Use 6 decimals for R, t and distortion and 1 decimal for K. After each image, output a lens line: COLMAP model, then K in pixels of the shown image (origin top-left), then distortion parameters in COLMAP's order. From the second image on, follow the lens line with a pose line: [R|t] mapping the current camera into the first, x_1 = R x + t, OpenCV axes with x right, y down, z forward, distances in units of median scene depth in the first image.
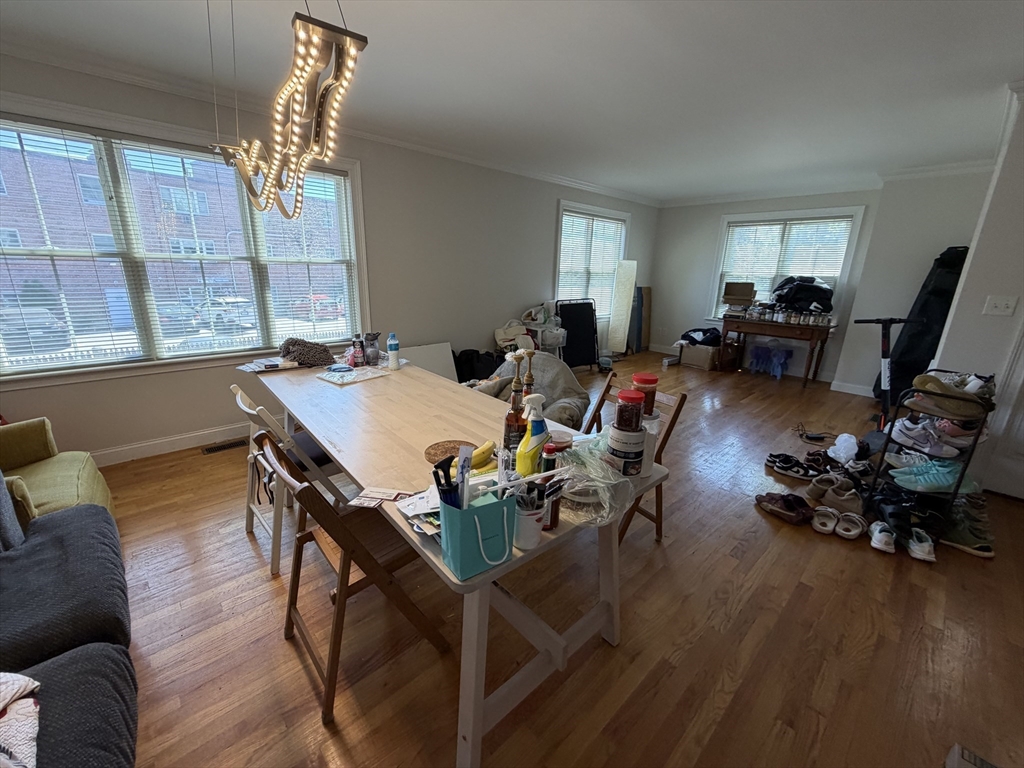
lens RADIAL K [[410.2, 0, 508.3], [0, 410.2, 383.3], [0, 0, 1]] dist [0.000819, -0.000203]
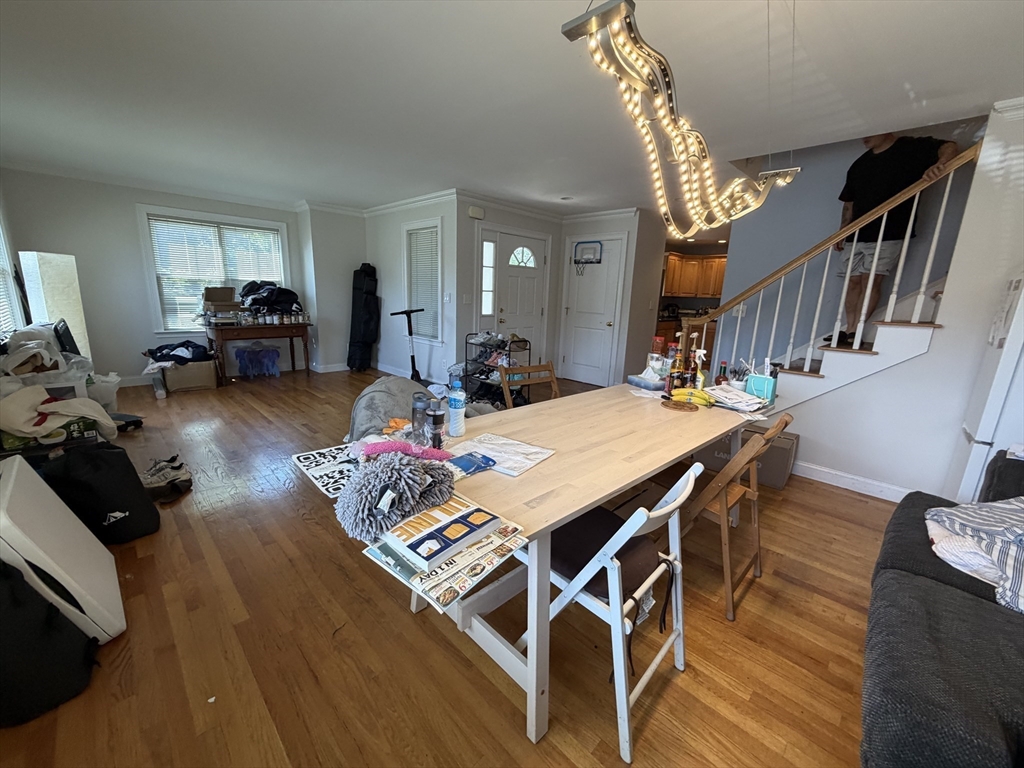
lens RADIAL K [[410.2, 0, 508.3], [0, 410.2, 383.3], [0, 0, 1]] dist [0.000819, -0.000203]
pose [[-0.041355, -0.245876, 0.968419, -0.445507], [0.237853, 0.938961, 0.248553, -0.127457], [-0.970420, 0.240621, 0.019652, 0.435682]]
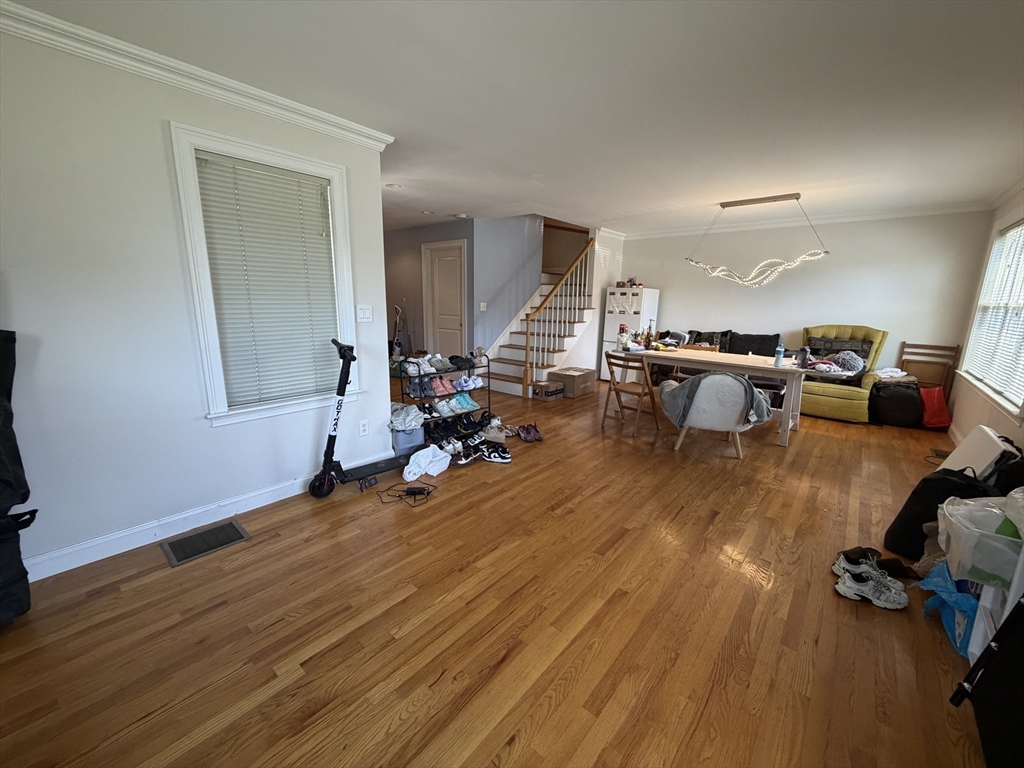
lens RADIAL K [[408.2, 0, 506.8], [0, 408.2, 383.9], [0, 0, 1]] dist [-0.000748, -0.000325]
pose [[-0.992438, -0.021375, -0.120872, 0.469654], [-0.075281, 0.883772, 0.461822, -0.310261], [0.096952, 0.467429, -0.878698, 1.143047]]
